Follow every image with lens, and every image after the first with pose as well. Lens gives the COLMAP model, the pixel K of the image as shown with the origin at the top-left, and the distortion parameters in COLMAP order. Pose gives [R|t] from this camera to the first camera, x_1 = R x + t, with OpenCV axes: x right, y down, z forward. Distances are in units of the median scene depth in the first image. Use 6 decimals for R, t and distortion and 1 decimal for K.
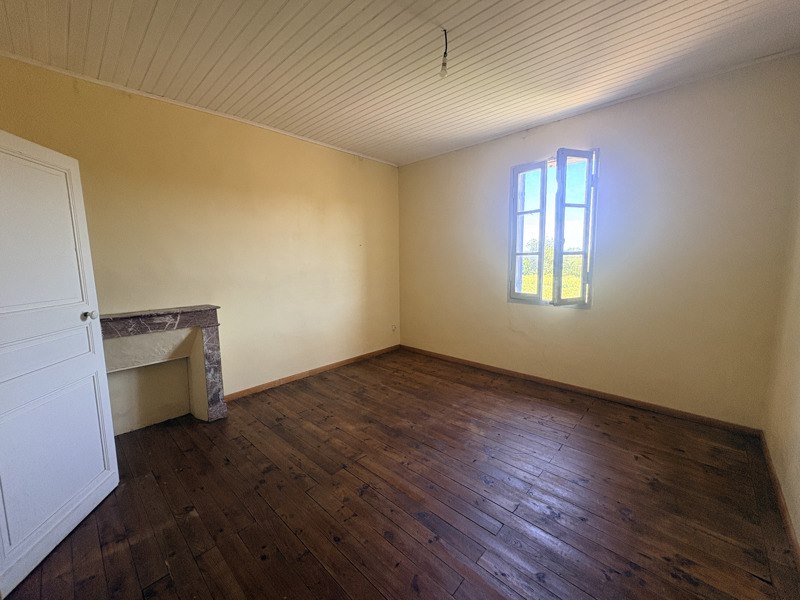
lens RADIAL K [[323.4, 0, 400.0], [0, 323.4, 301.0], [0, 0, 1]] dist [-0.001422, 0.000038]
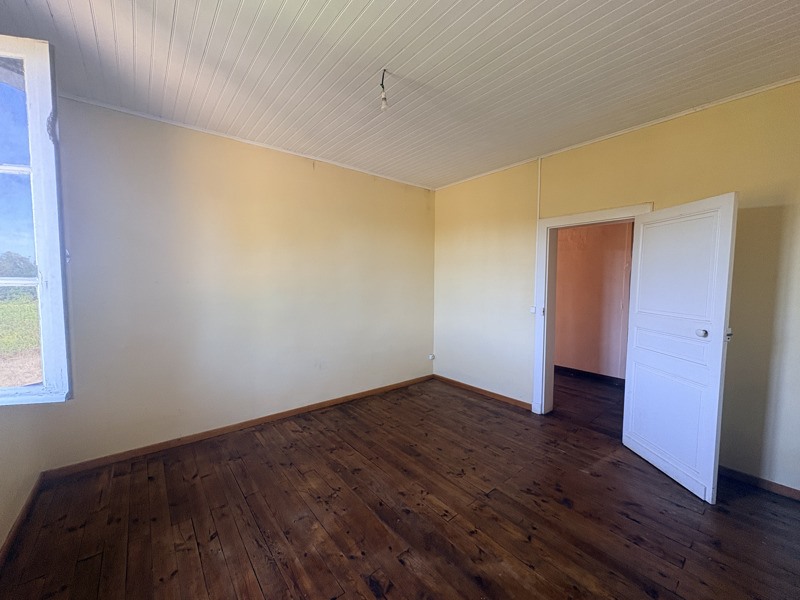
lens RADIAL K [[323.4, 0, 399.2], [0, 323.4, 300.0], [0, 0, 1]] dist [-0.001422, 0.000038]
pose [[-0.989977, 0.001935, 0.141215, -0.052143], [0.028756, 0.981721, 0.188139, -0.294079], [-0.138269, 0.190314, -0.971937, 2.078696]]
